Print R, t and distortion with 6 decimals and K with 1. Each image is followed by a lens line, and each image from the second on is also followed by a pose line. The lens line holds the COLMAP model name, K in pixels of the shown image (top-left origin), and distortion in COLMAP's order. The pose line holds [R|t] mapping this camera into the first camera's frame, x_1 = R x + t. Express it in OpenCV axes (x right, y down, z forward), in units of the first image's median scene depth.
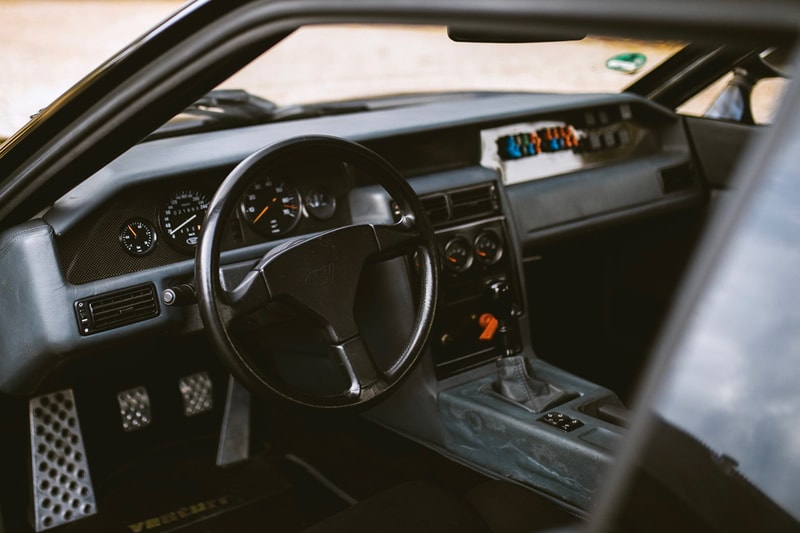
lens RADIAL K [[1140.8, 0, 400.0], [0, 1140.8, 266.5], [0, 0, 1]] dist [-0.002205, 0.038675]
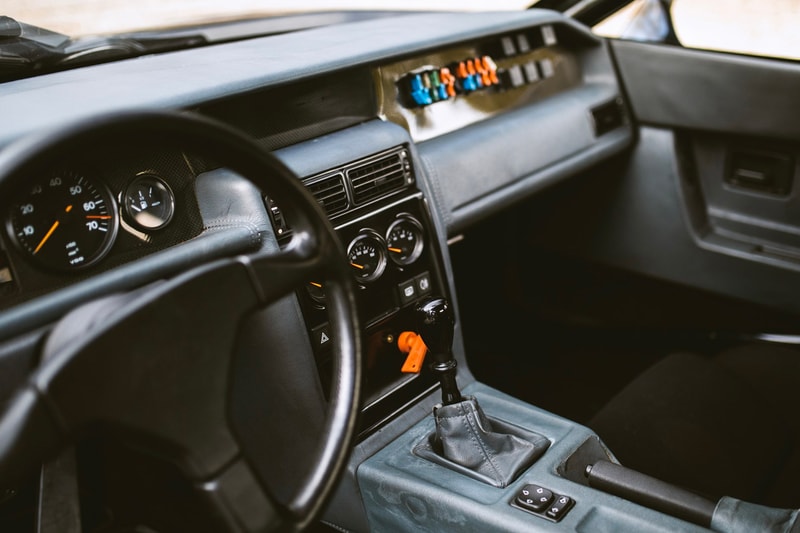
lens RADIAL K [[893.2, 0, 454.5], [0, 893.2, 268.2], [0, 0, 1]] dist [-0.088138, 0.197045]
pose [[0.967521, -0.087295, 0.237241, -0.025839], [0.053871, 0.988126, 0.143890, -0.080787], [-0.246985, -0.126436, 0.960735, 0.481265]]
